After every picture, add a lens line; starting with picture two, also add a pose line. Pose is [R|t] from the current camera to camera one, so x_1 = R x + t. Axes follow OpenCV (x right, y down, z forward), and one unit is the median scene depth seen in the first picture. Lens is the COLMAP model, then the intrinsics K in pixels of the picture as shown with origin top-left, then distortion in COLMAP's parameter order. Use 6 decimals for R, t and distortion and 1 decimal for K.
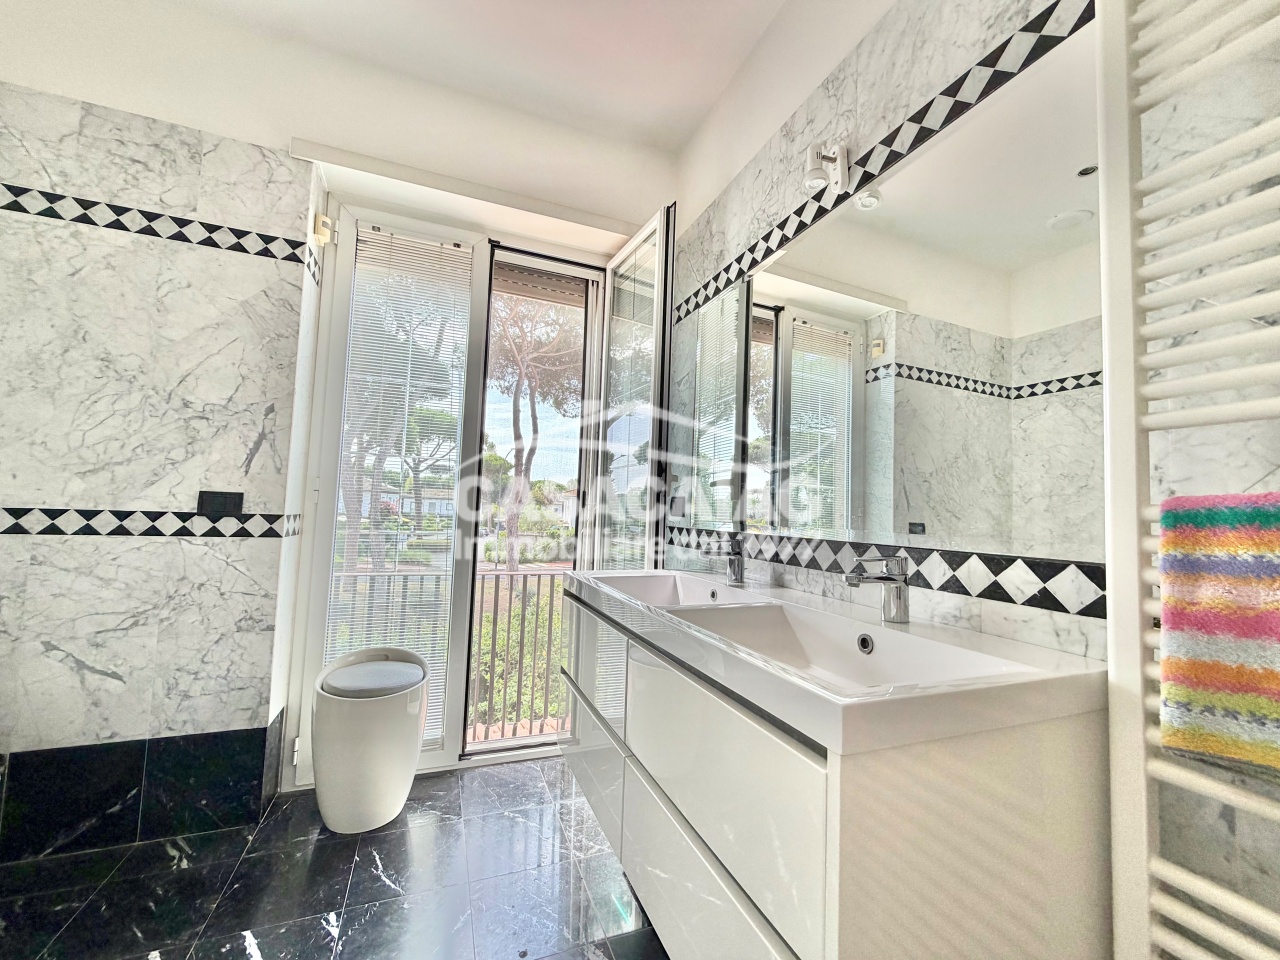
lens RADIAL K [[511.8, 0, 637.7], [0, 511.8, 479.6], [0, 0, 1]] dist [-0.000935, 0.000511]
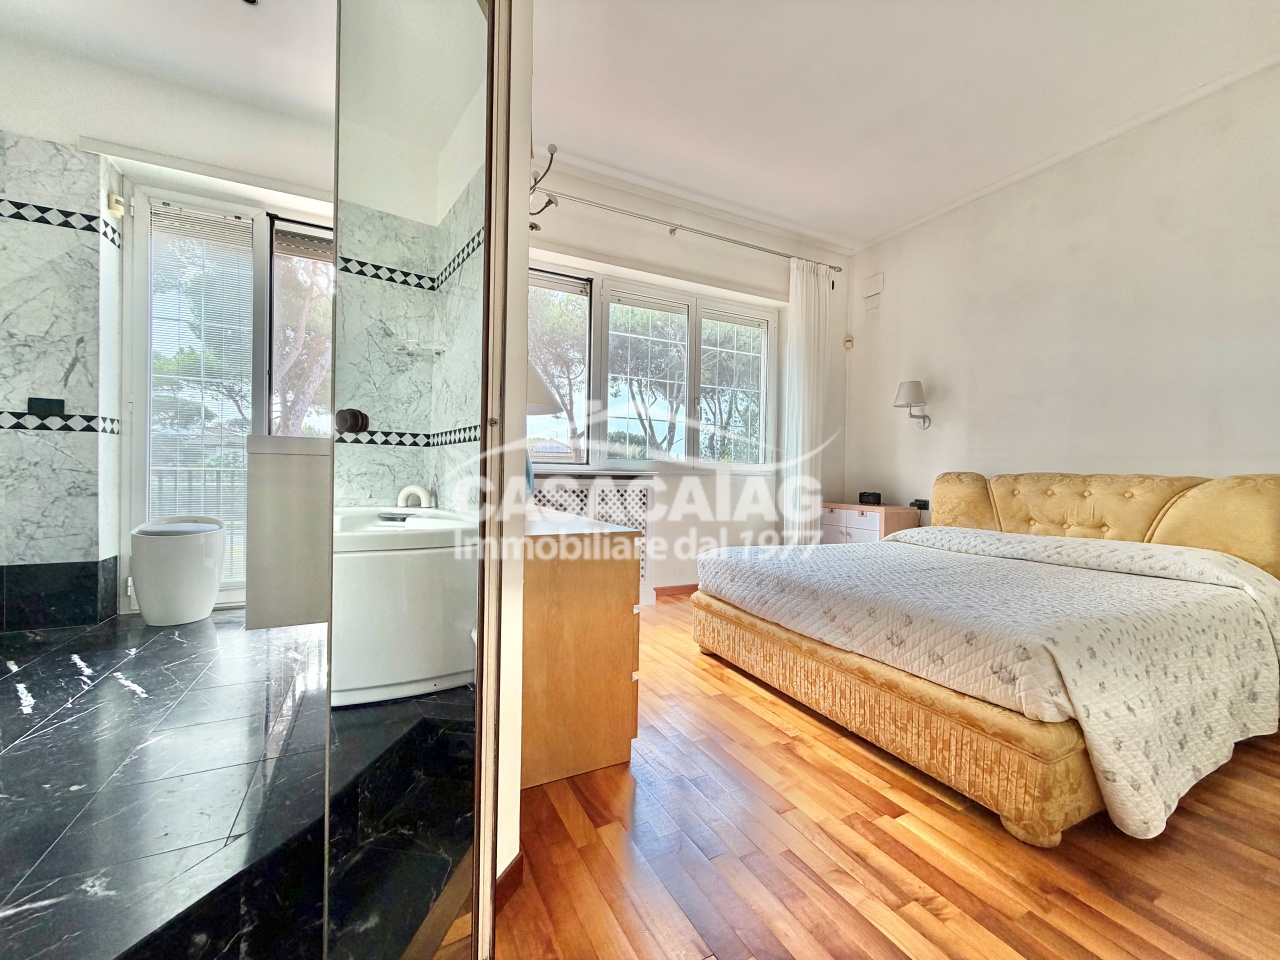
lens RADIAL K [[511.8, 0, 637.7], [0, 511.8, 479.6], [0, 0, 1]] dist [-0.000935, 0.000511]
pose [[0.995555, -0.021476, 0.091704, 0.689682], [0.014354, 0.996879, 0.077629, 0.162024], [-0.093085, -0.075967, 0.992756, -0.583307]]
